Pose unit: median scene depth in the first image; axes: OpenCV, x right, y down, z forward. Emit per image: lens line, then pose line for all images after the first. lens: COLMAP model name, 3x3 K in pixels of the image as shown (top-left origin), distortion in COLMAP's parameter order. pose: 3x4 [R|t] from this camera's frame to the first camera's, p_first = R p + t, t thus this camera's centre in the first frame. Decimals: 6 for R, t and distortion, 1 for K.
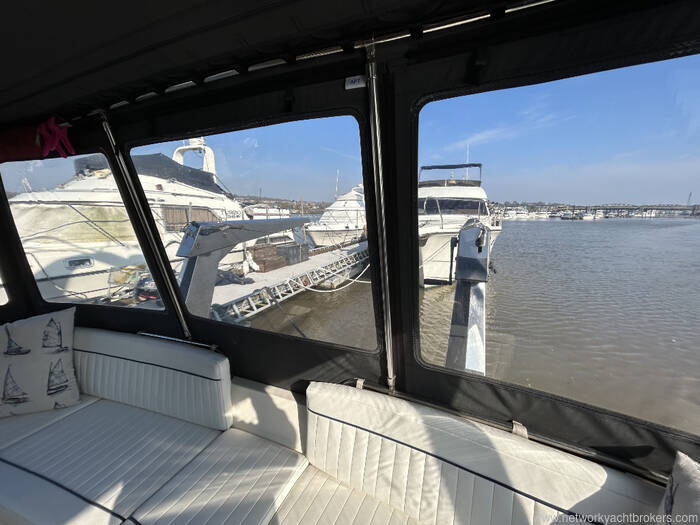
lens RADIAL K [[287.8, 0, 351.1], [0, 287.8, 261.7], [0, 0, 1]] dist [0.000230, -0.000018]
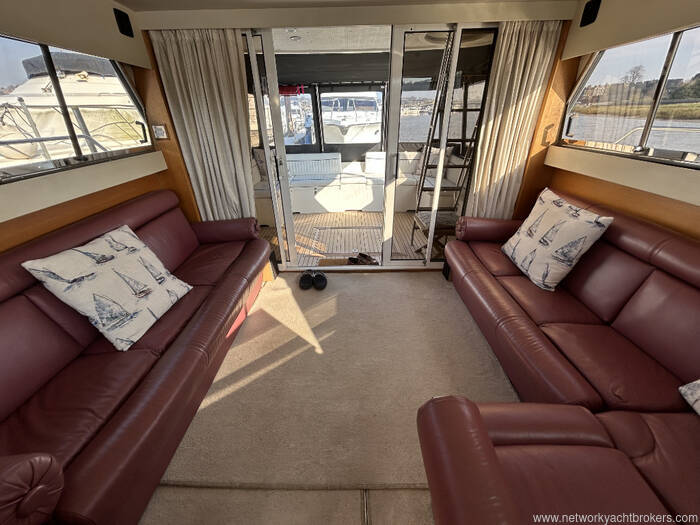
lens RADIAL K [[281.4, 0, 348.9], [0, 281.4, 262.9], [0, 0, 1]] dist [-0.000924, 0.000226]
pose [[0.928434, -0.189015, 0.319819, -0.423361], [0.075426, 0.938868, 0.335915, 0.105321], [-0.363760, -0.287752, 0.885933, -0.658975]]
